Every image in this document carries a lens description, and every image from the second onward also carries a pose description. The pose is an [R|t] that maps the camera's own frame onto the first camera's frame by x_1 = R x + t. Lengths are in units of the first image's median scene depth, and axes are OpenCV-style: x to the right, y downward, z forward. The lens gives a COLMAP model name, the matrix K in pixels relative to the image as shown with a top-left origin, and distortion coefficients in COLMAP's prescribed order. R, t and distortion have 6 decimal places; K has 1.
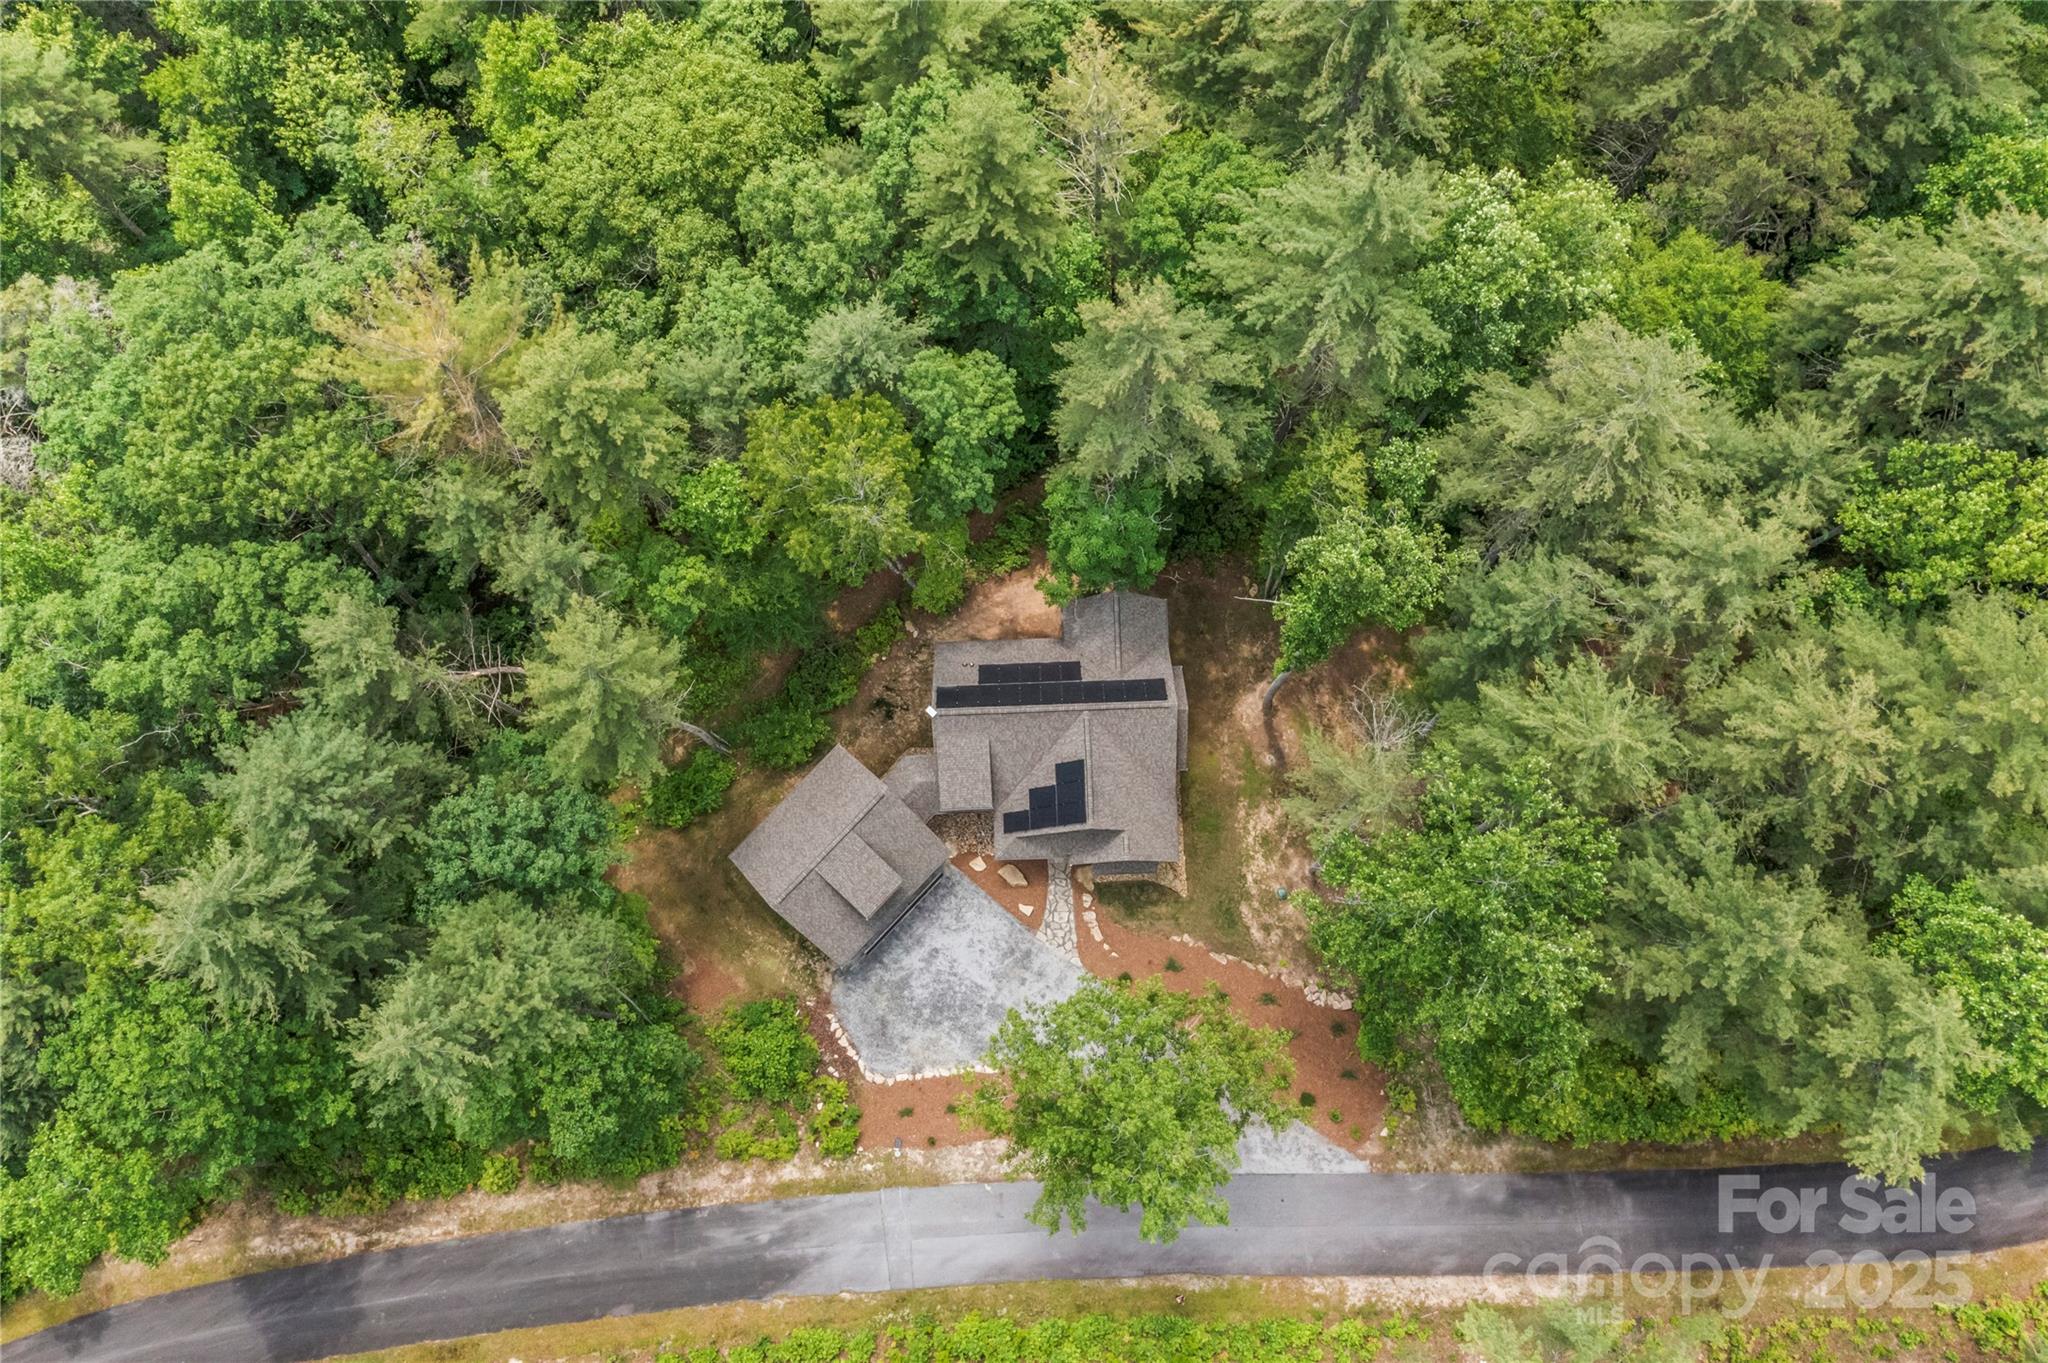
lens RADIAL K [[1636.7, 0, 1015.4], [0, 1636.7, 680.6], [0, 0, 1]] dist [-0.006637, -0.001190]
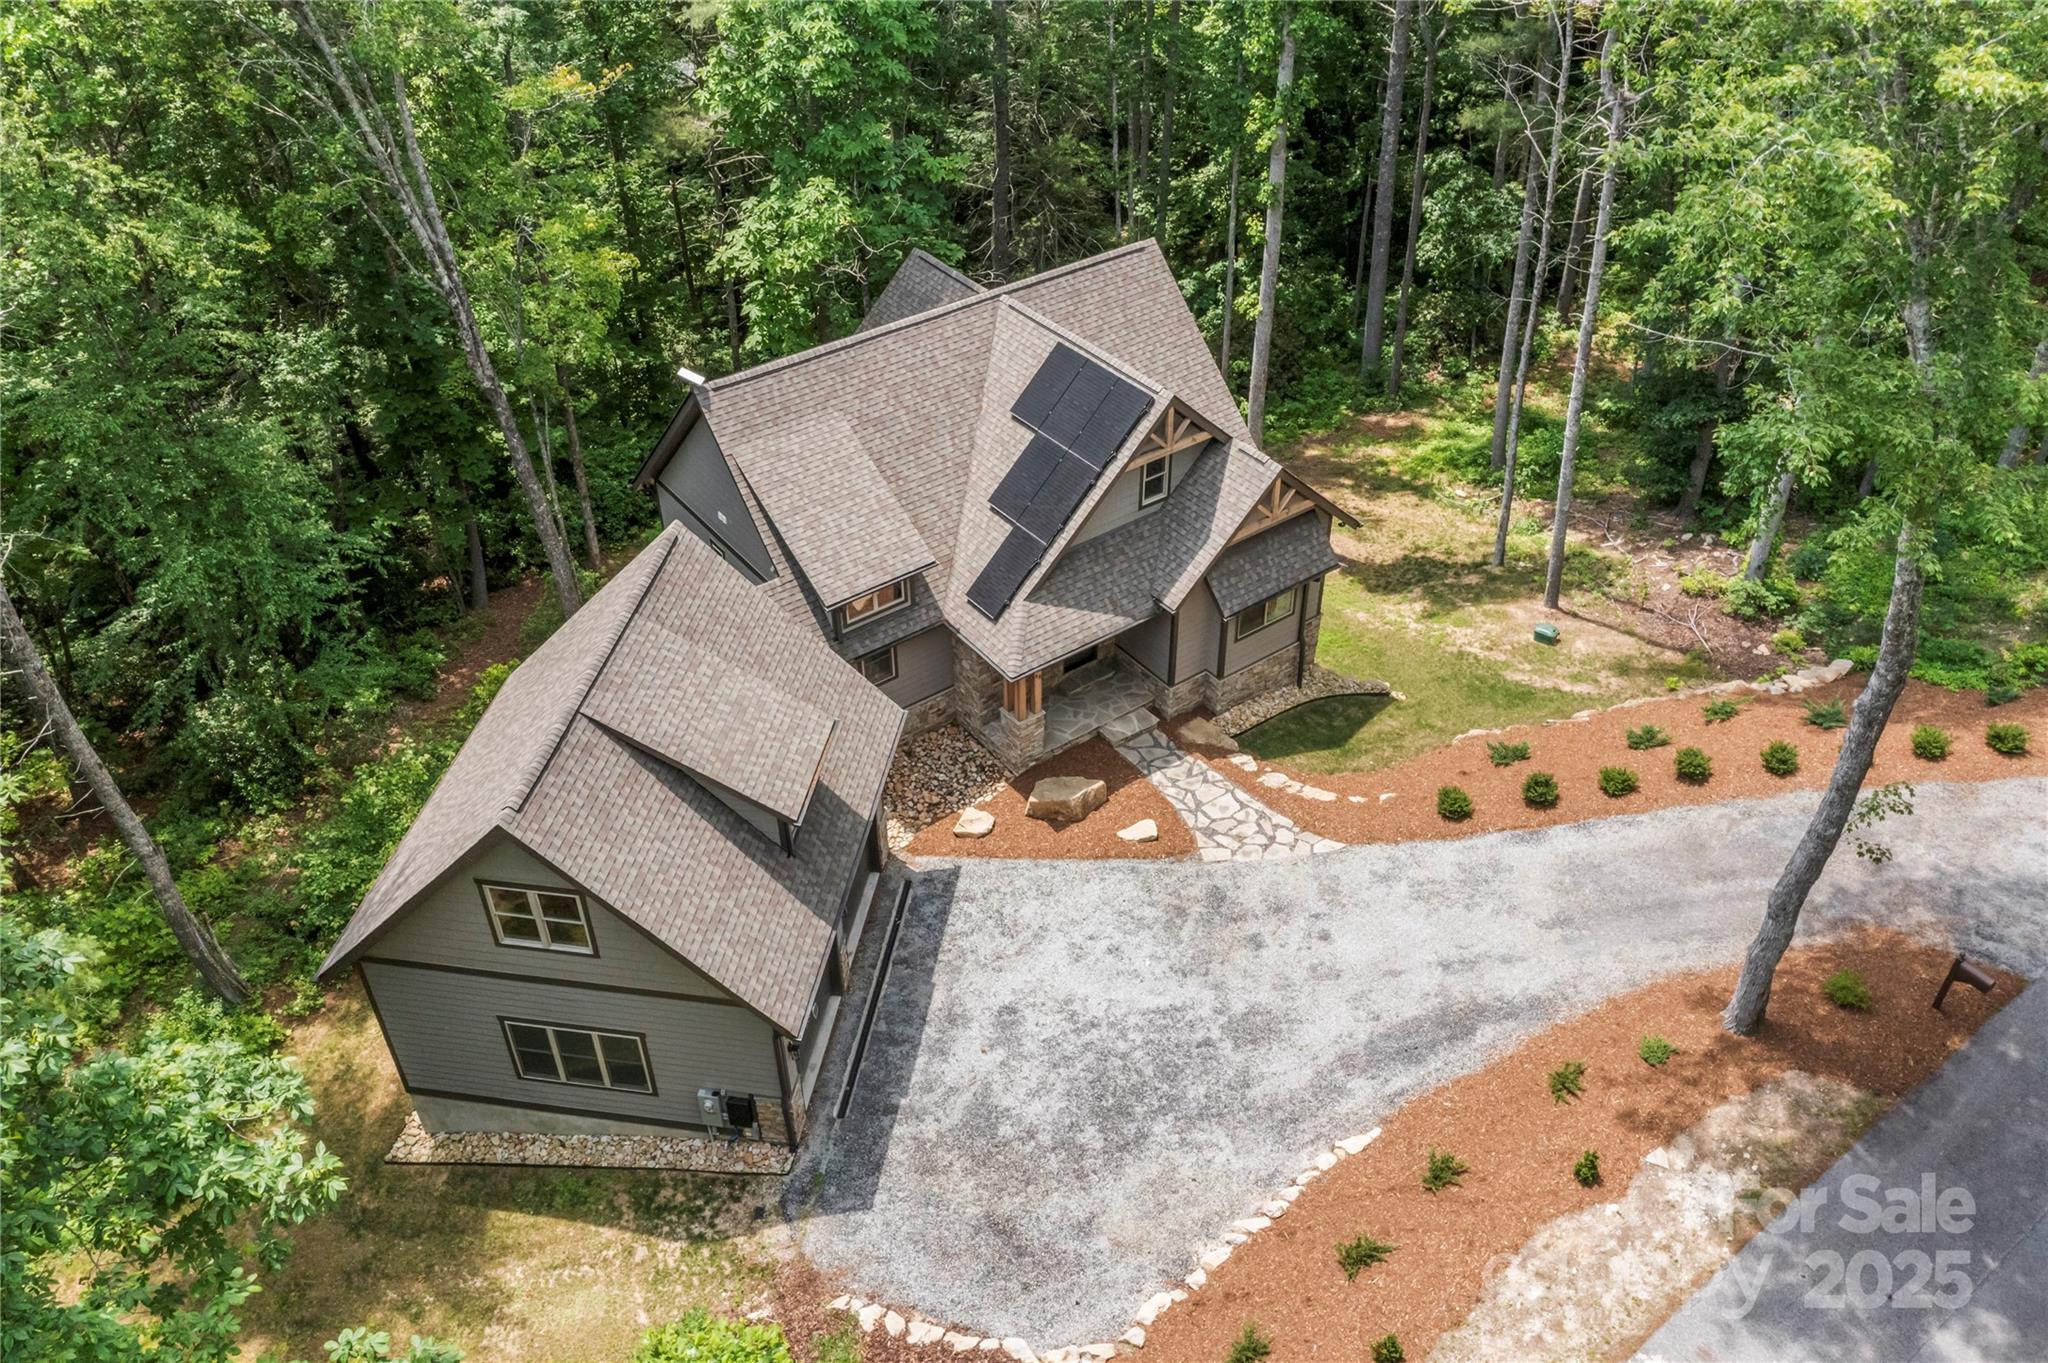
lens RADIAL K [[1636.7, 0, 1021.4], [0, 1636.7, 681.5], [0, 0, 1]] dist [-0.006637, -0.001190]
pose [[0.822771, -0.348408, 0.449067, -0.188717], [0.556509, 0.654414, -0.511899, 0.315614], [-0.115526, 0.671085, 0.732324, 0.728721]]
